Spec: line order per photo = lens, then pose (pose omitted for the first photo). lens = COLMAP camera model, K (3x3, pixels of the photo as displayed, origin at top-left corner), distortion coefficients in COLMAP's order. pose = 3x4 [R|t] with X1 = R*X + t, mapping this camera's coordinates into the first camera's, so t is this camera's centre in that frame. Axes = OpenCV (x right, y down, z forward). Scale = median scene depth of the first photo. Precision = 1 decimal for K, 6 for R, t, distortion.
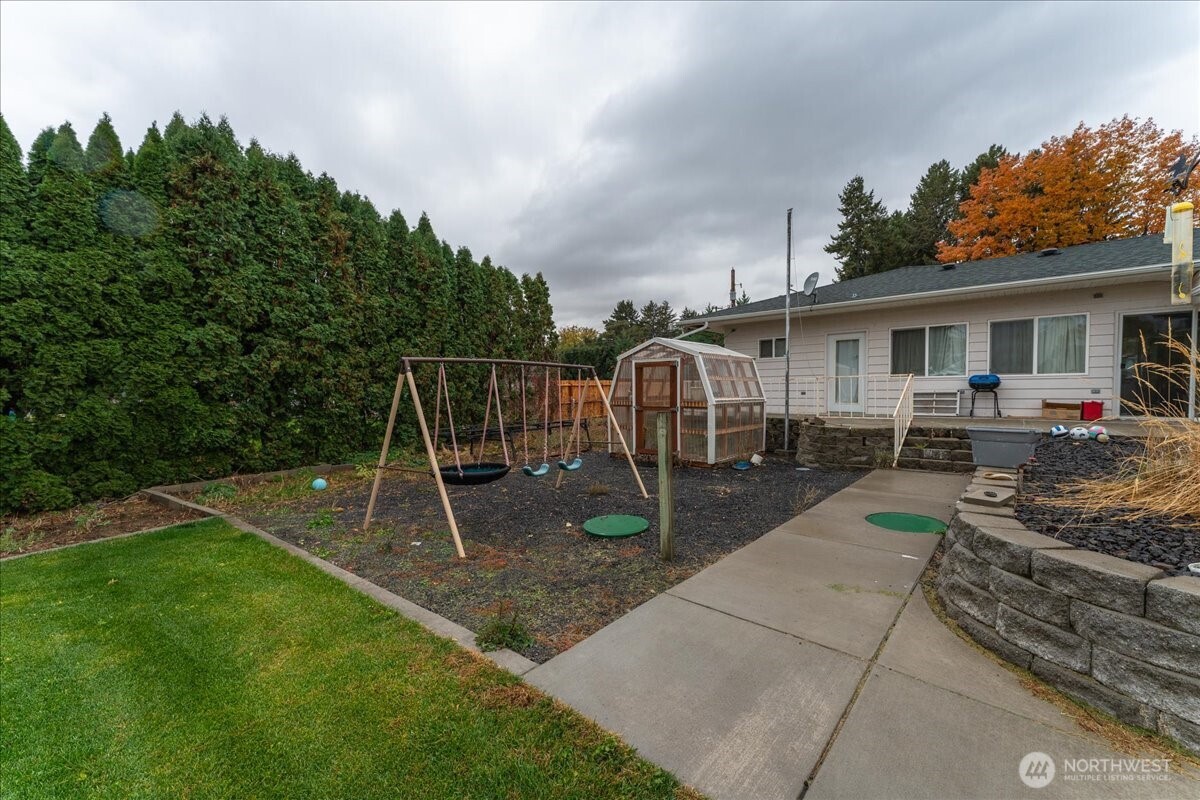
lens RADIAL K [[482.8, 0, 597.6], [0, 482.8, 408.6], [0, 0, 1]] dist [0.000167, -0.000517]
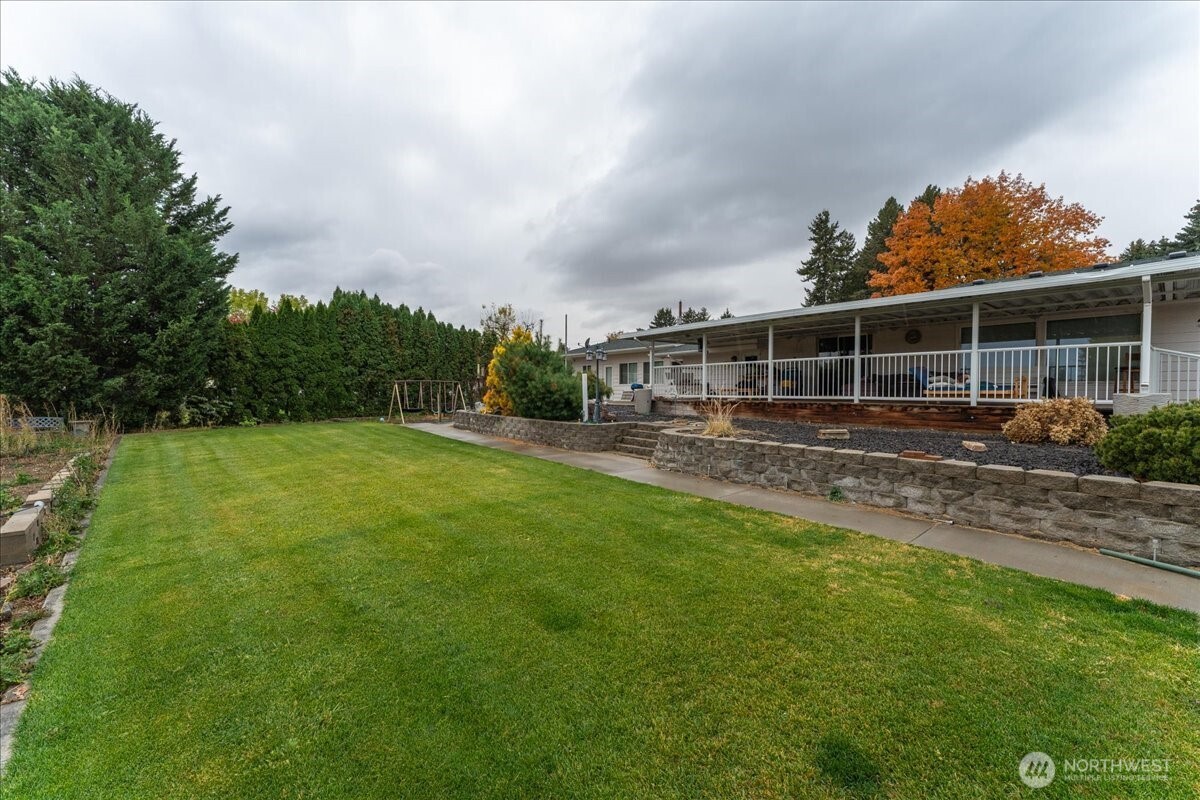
lens RADIAL K [[482.8, 0, 594.0], [0, 482.8, 409.4], [0, 0, 1]] dist [0.000167, -0.000517]
pose [[0.987911, 0.014969, -0.154300, 0.676981], [-0.014576, 0.999887, 0.003679, 0.035539], [0.154337, -0.001385, 0.988017, -1.004368]]
